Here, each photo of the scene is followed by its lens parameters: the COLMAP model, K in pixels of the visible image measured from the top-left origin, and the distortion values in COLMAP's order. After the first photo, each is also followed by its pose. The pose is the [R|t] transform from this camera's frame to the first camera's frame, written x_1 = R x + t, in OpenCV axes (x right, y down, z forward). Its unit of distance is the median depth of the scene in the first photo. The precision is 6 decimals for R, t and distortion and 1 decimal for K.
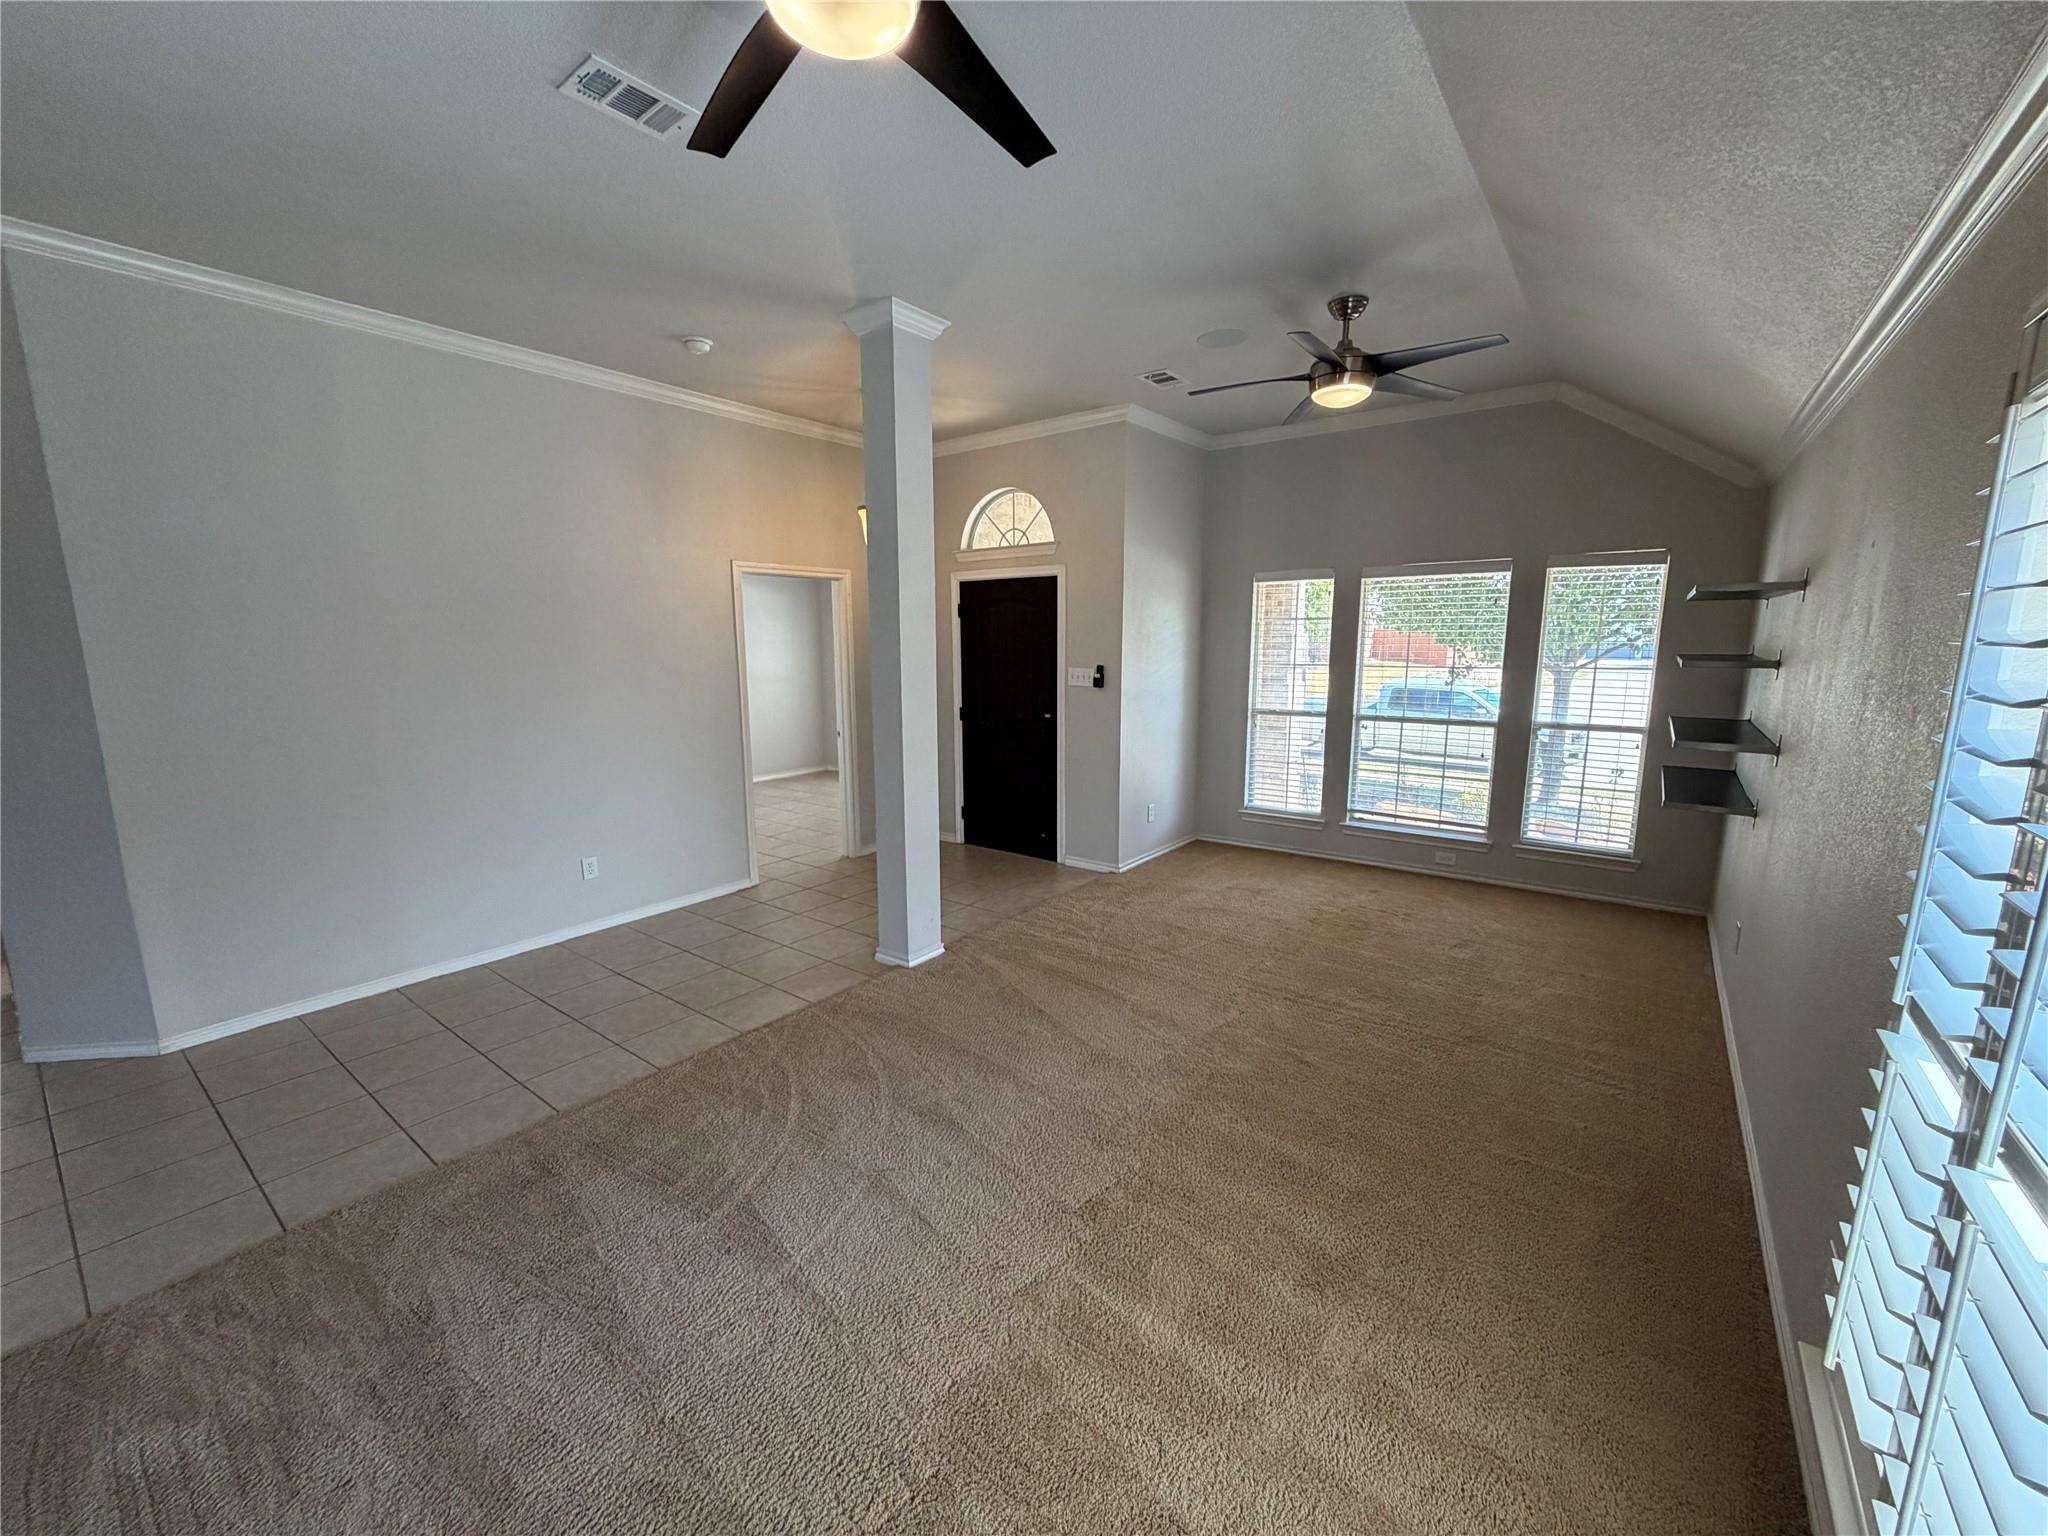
lens RADIAL K [[814.1, 0, 1019.0], [0, 814.1, 772.1], [0, 0, 1]] dist [0.001918, 0.000301]
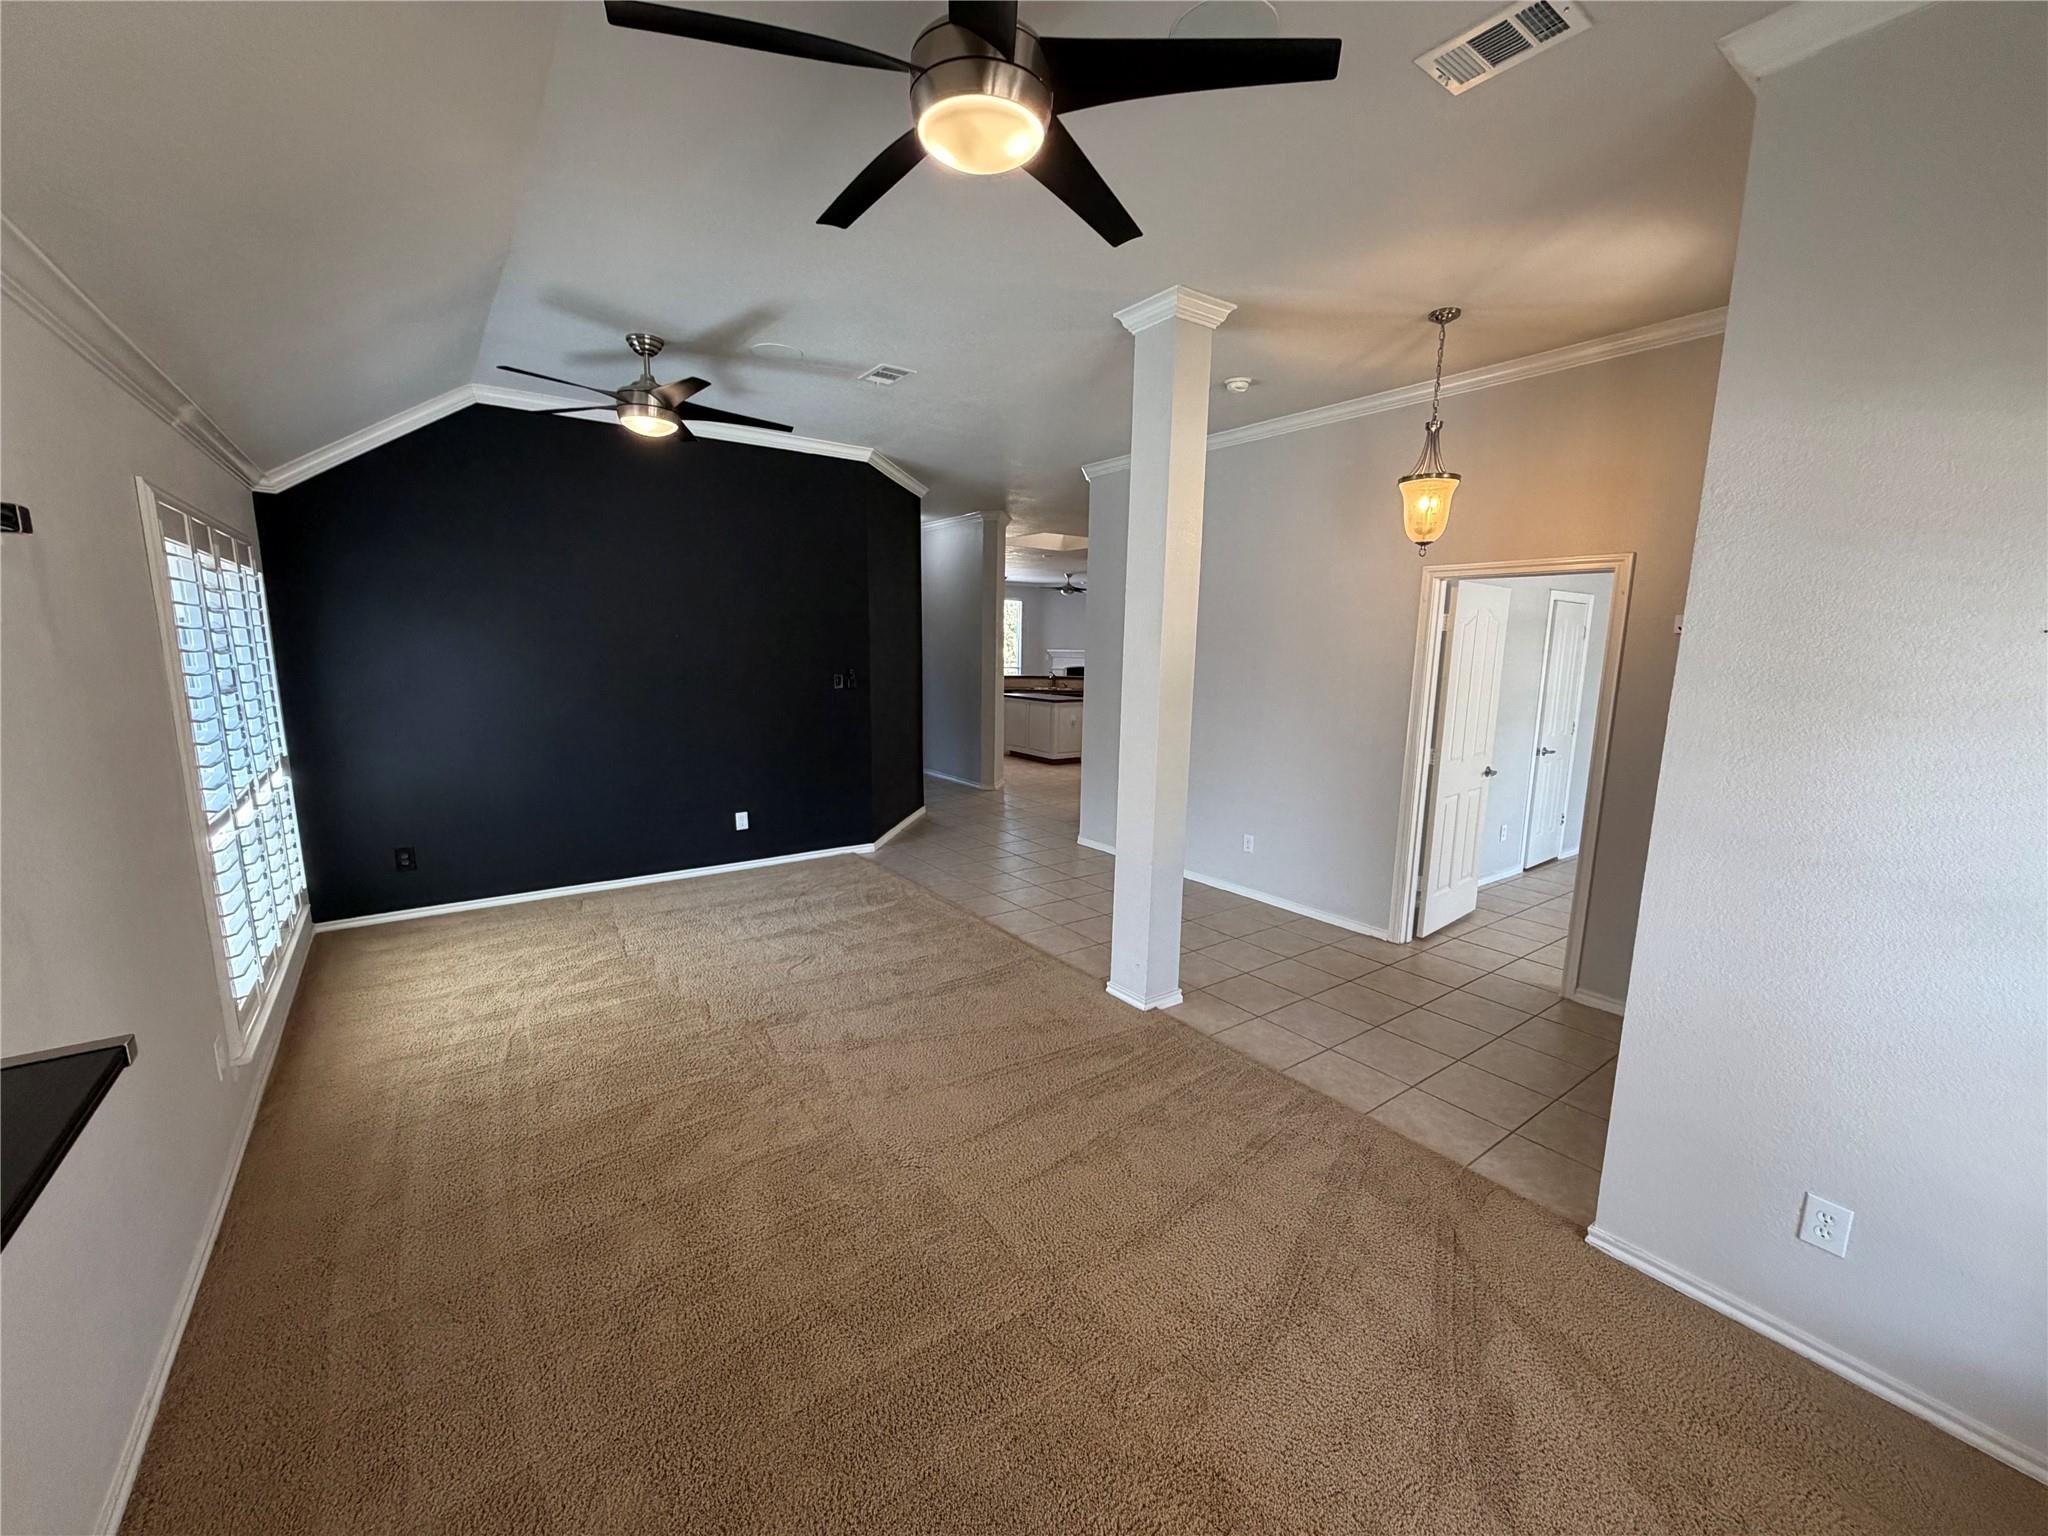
lens RADIAL K [[814.1, 0, 1017.5], [0, 814.1, 774.0], [0, 0, 1]] dist [0.001918, 0.000301]
pose [[-0.283325, 0.156352, -0.946193, 0.695462], [-0.169671, 0.962885, 0.209916, -0.176532], [0.943896, 0.220016, -0.246281, 0.961919]]
